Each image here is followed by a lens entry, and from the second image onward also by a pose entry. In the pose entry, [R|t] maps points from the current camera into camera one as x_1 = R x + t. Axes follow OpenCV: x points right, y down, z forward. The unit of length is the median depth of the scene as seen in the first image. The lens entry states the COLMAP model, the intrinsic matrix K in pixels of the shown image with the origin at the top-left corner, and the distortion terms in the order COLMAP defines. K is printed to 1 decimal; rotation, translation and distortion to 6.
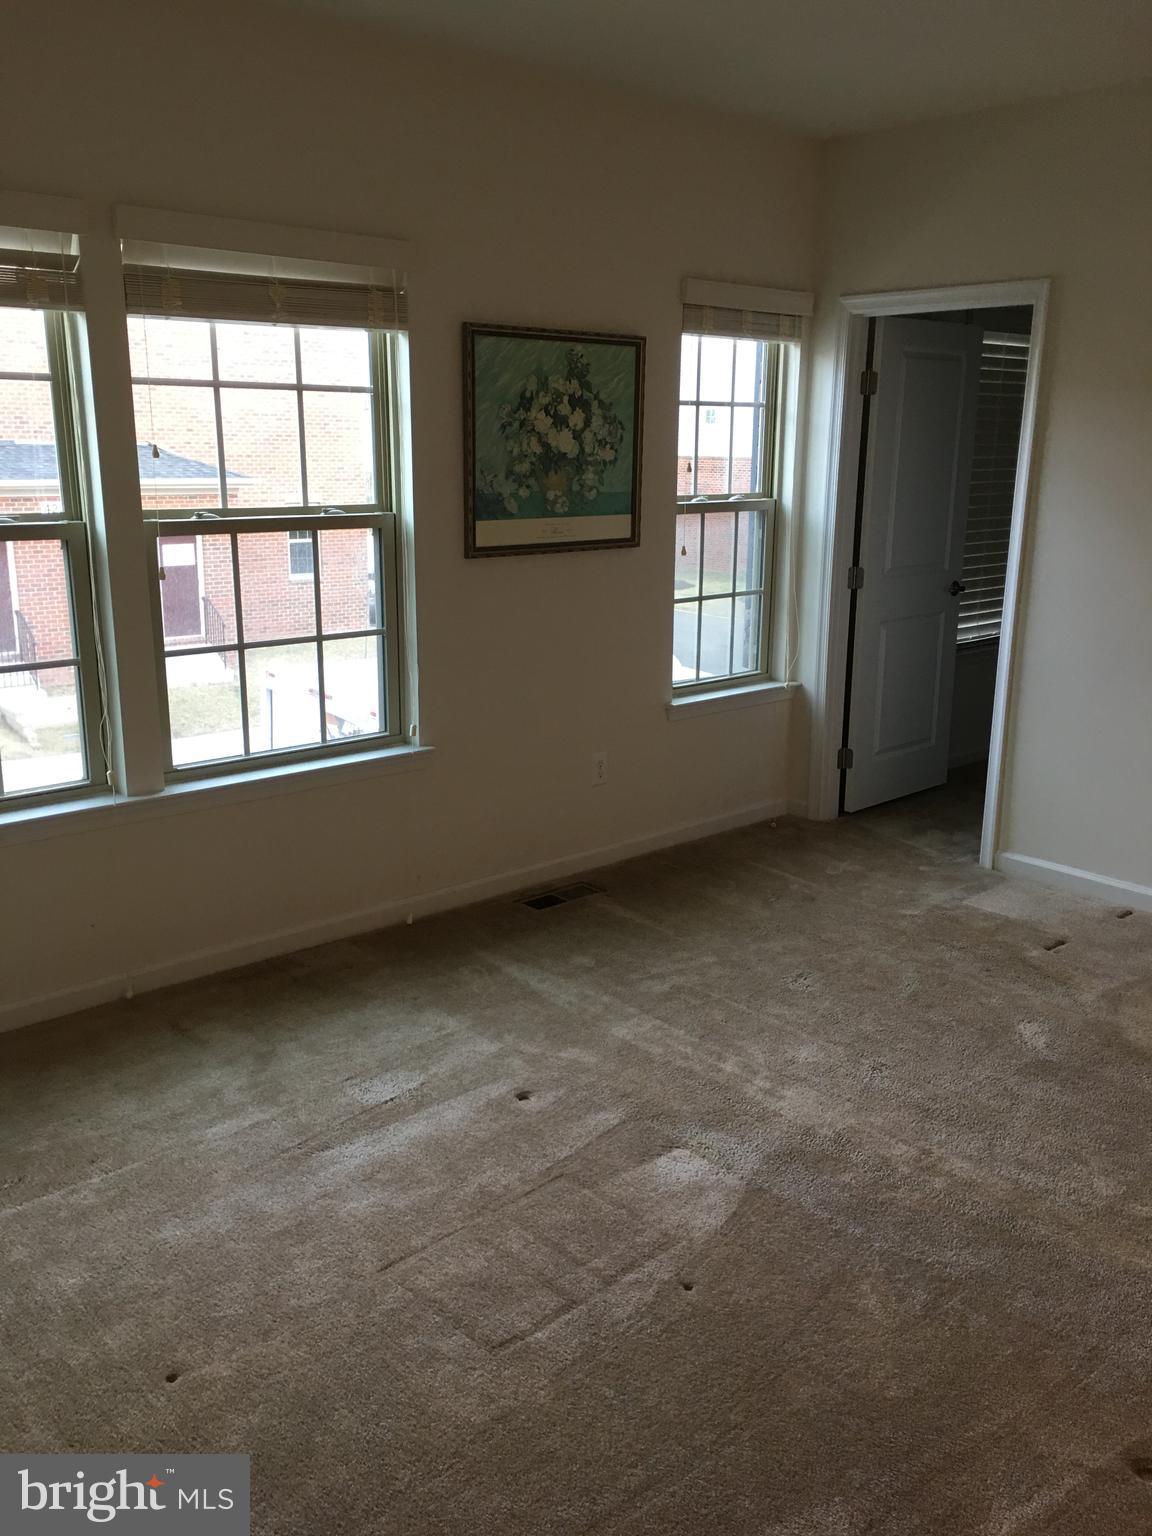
lens RADIAL K [[1304.7, 0, 584.4], [0, 1304.7, 770.2], [0, 0, 1]] dist [0.089729, -0.123054]
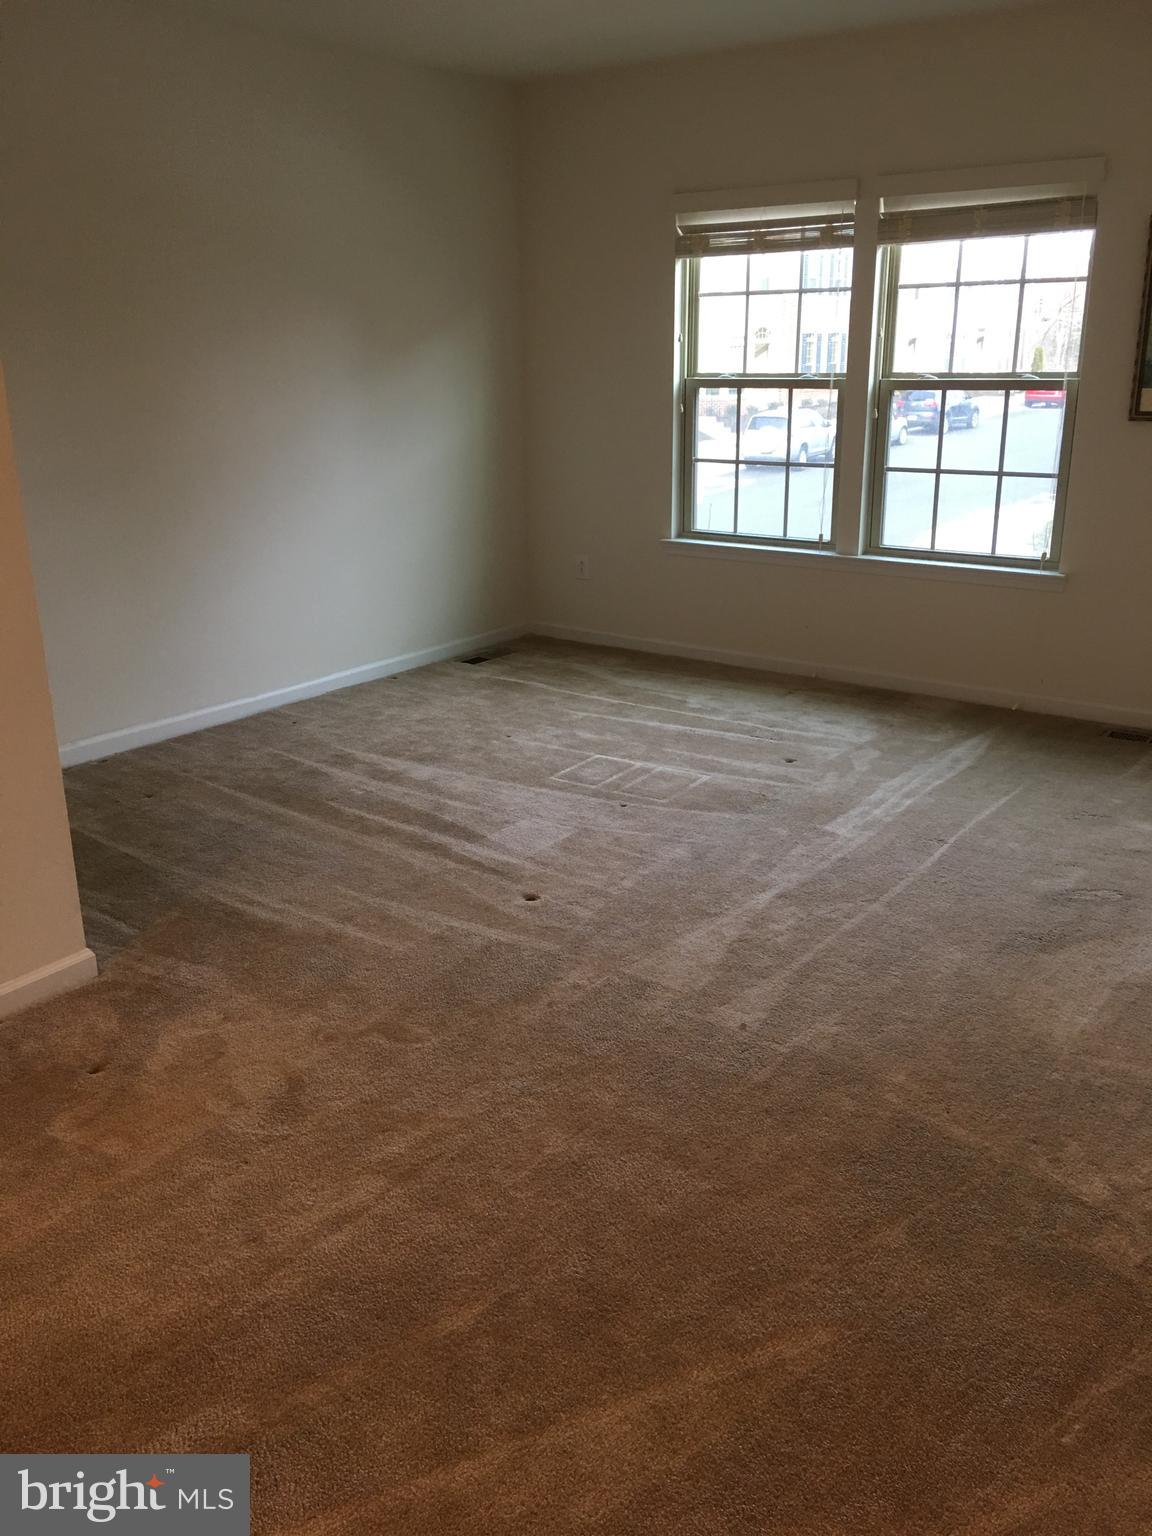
lens RADIAL K [[1304.7, 0, 566.5], [0, 1304.7, 773.9], [0, 0, 1]] dist [0.089729, -0.123054]
pose [[0.190069, 0.296453, -0.935943, 1.017909], [-0.230253, 0.940193, 0.251040, -0.046421], [0.954389, 0.167789, 0.246960, 0.281236]]
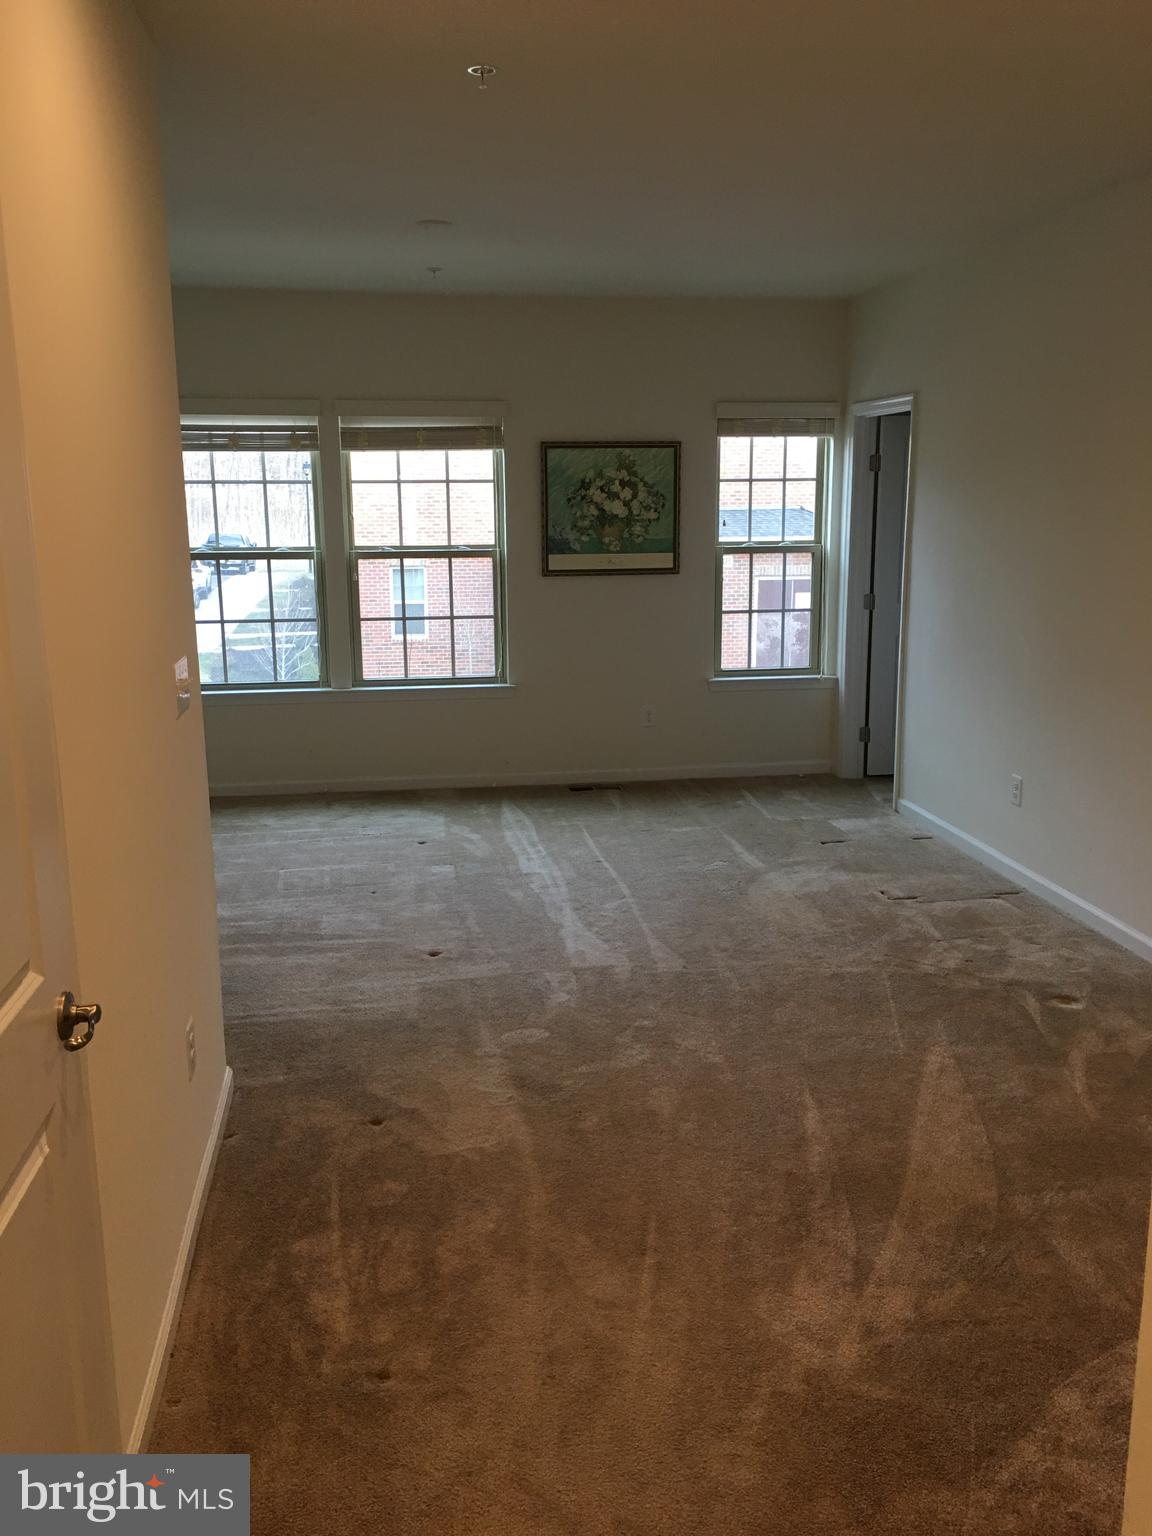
lens RADIAL K [[1304.7, 0, 571.1], [0, 1304.7, 758.2], [0, 0, 1]] dist [0.089729, -0.123054]
pose [[0.831738, 0.089860, -0.547847, 0.896655], [-0.121049, 0.992425, -0.020993, 0.104729], [0.541811, 0.083777, 0.836315, -0.384532]]
